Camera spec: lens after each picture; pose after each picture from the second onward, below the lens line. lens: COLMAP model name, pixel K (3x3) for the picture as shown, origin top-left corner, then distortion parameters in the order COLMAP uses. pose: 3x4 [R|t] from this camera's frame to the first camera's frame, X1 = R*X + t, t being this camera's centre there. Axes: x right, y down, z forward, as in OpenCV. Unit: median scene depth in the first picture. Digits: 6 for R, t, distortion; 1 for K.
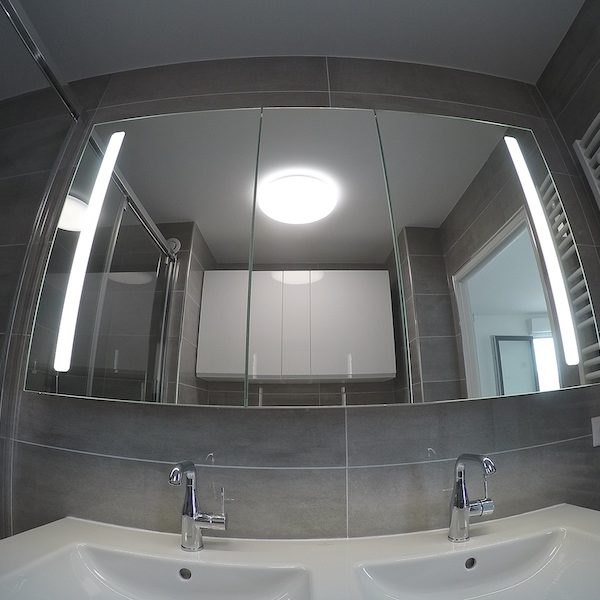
lens RADIAL K [[350.2, 0, 300.0], [0, 350.2, 300.0], [0, 0, 1]] dist [-0.230322, 0.047847]
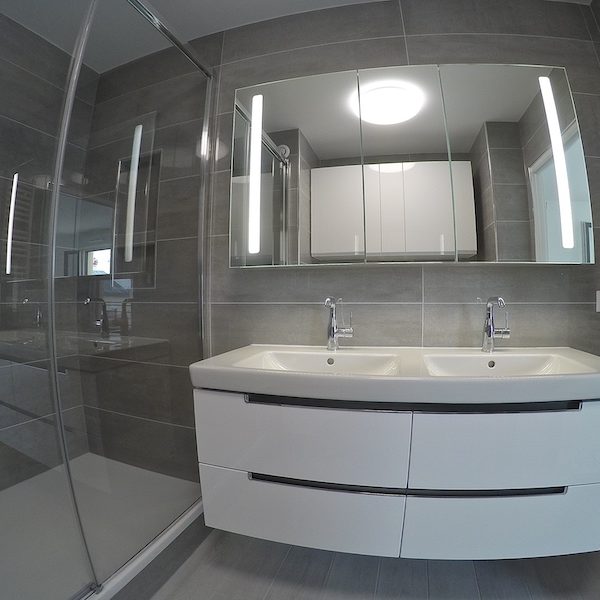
lens RADIAL K [[350.2, 0, 300.0], [0, 350.2, 300.0], [0, 0, 1]] dist [-0.230322, 0.047847]
pose [[0.961748, 0.005081, -0.273888, 0.015771], [0.085019, 0.944919, 0.316070, -0.104493], [0.260407, -0.327265, 0.908342, -0.718405]]
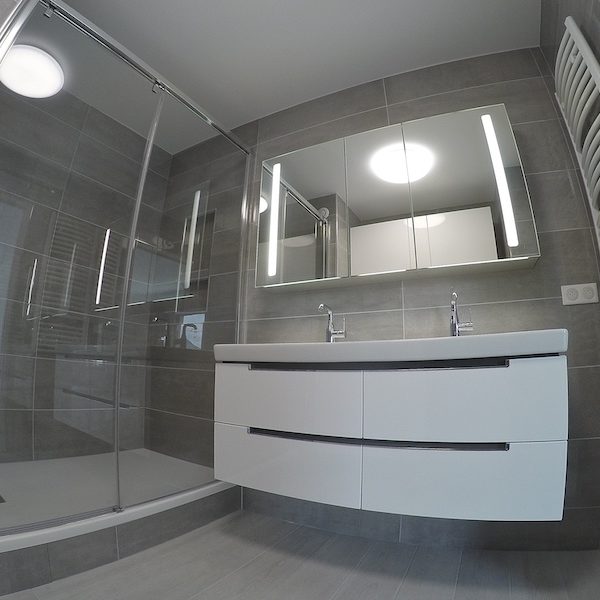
lens RADIAL K [[350.2, 0, 300.0], [0, 350.2, 300.0], [0, 0, 1]] dist [-0.230322, 0.047847]
pose [[0.880251, -0.076441, -0.468310, 0.574349], [0.133173, 0.987071, 0.089200, 0.174624], [0.455437, -0.140885, 0.879050, -1.136297]]
